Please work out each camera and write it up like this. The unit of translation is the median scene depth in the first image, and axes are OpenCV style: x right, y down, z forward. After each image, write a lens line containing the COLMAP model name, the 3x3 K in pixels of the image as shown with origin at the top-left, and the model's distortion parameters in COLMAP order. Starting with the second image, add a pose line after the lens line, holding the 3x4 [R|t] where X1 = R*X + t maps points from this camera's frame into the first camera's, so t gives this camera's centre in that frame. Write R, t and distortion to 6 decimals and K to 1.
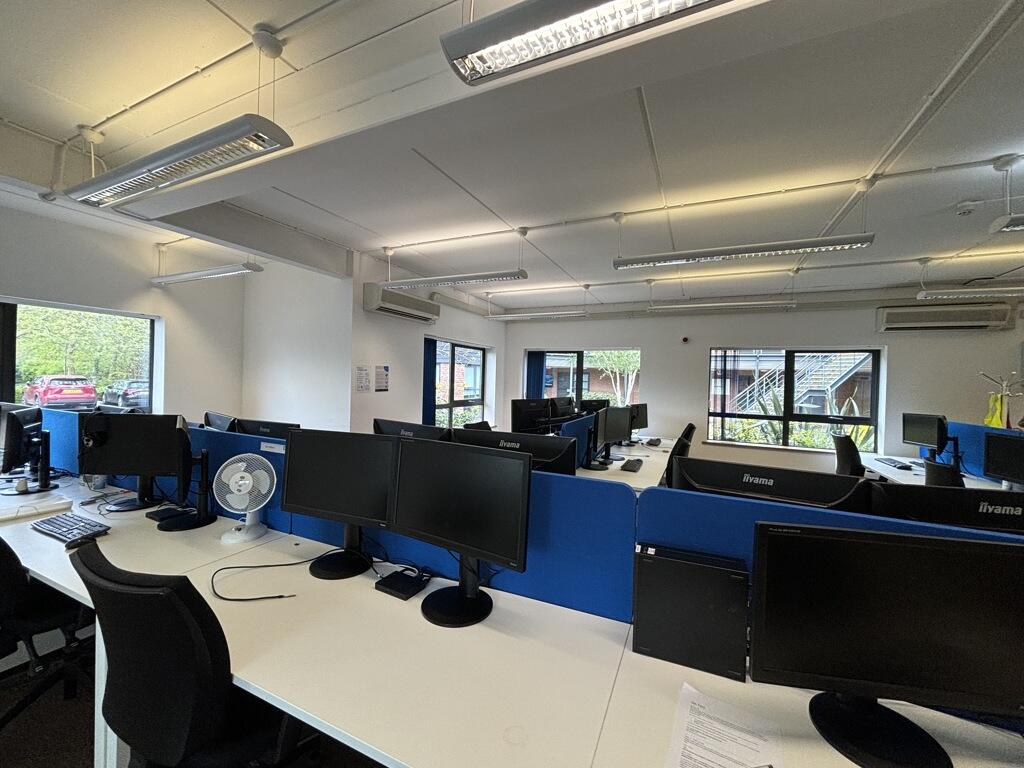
lens RADIAL K [[411.8, 0, 510.7], [0, 411.8, 354.8], [0, 0, 1]] dist [0.020109, 0.000204]
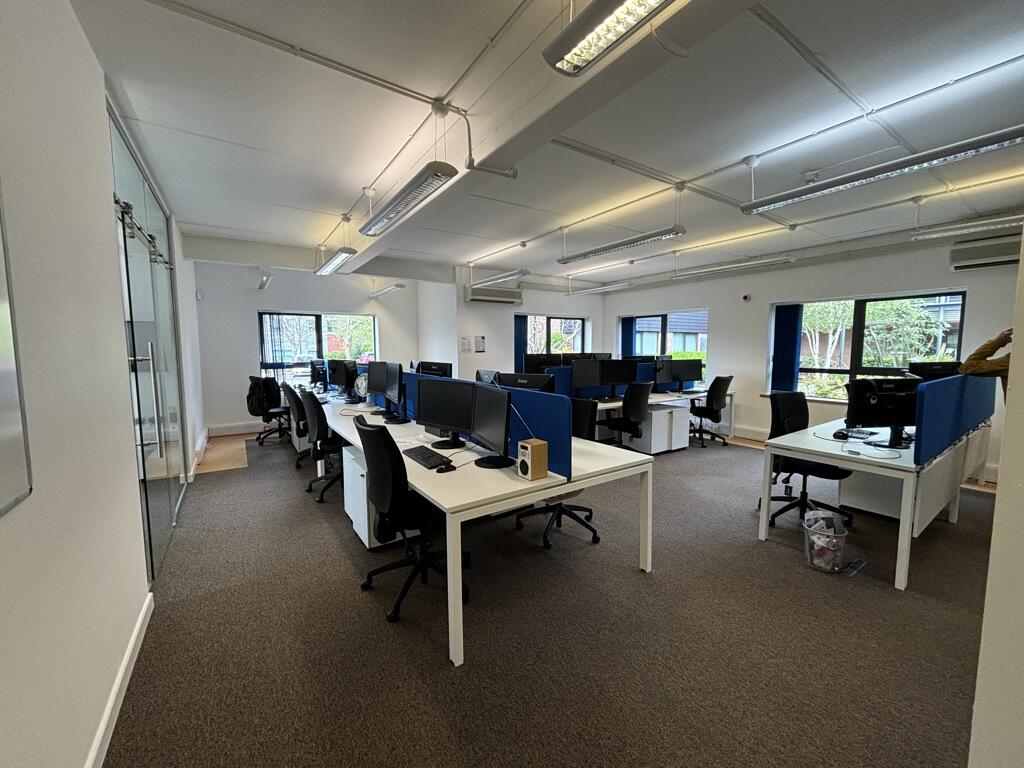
lens RADIAL K [[407.6, 0, 512.0], [0, 407.6, 384.0], [0, 0, 1]] dist [0.048446, -0.000079]
pose [[0.856241, 0.021467, -0.516131, 0.494661], [0.058074, 0.988802, 0.137470, -0.000065], [0.513302, -0.147681, 0.845406, -0.235484]]
